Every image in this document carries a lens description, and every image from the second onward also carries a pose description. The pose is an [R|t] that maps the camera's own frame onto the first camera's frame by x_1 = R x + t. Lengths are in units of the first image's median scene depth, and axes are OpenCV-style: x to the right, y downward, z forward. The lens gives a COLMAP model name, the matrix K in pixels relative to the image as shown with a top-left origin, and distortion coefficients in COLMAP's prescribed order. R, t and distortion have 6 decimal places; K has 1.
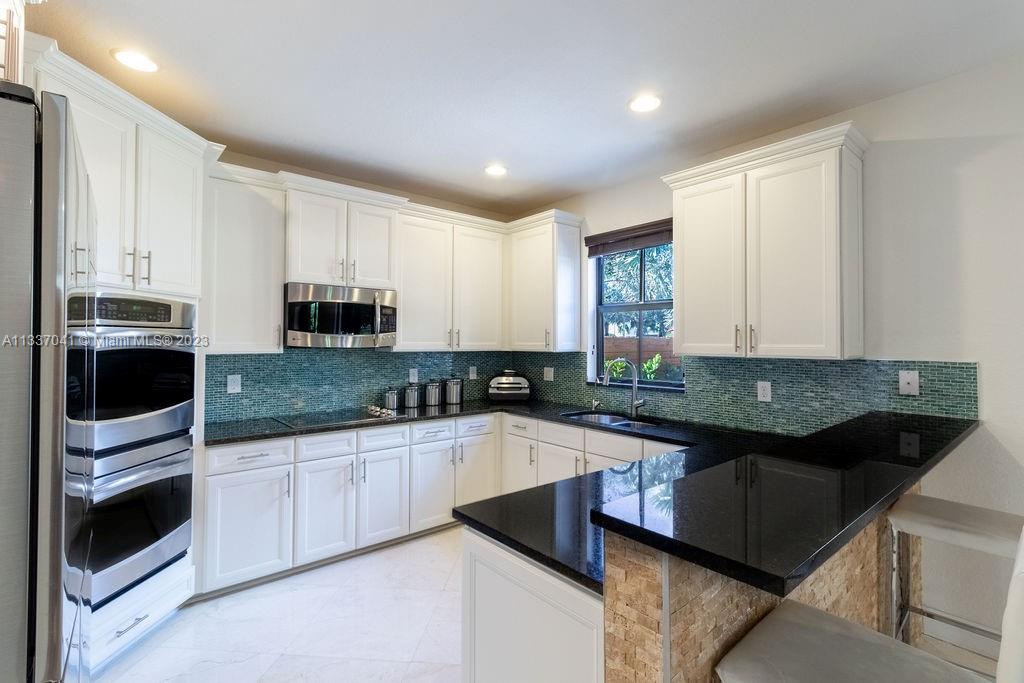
lens RADIAL K [[477.4, 0, 513.1], [0, 477.4, 330.9], [0, 0, 1]] dist [0.000439, -0.000186]
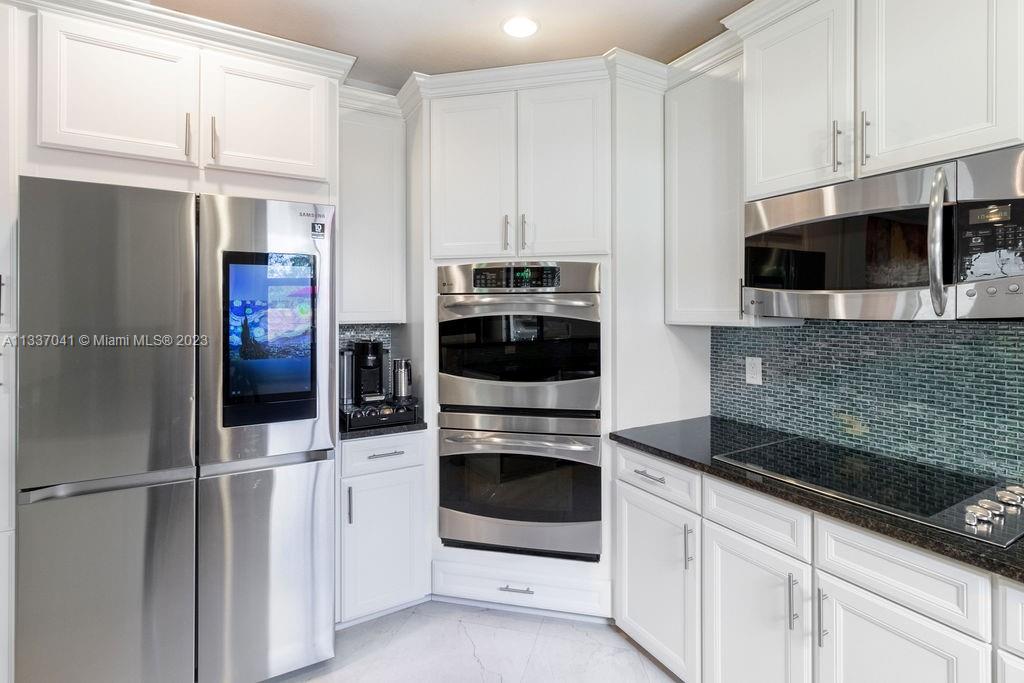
lens RADIAL K [[483.9, 0, 521.2], [0, 483.9, 312.3], [0, 0, 1]] dist [0.021676, -0.013242]
pose [[-0.161619, 0.004173, -0.986844, 0.159376], [0.025983, 0.999662, -0.000028, 0.024208], [0.986511, -0.025645, -0.161673, 0.902974]]
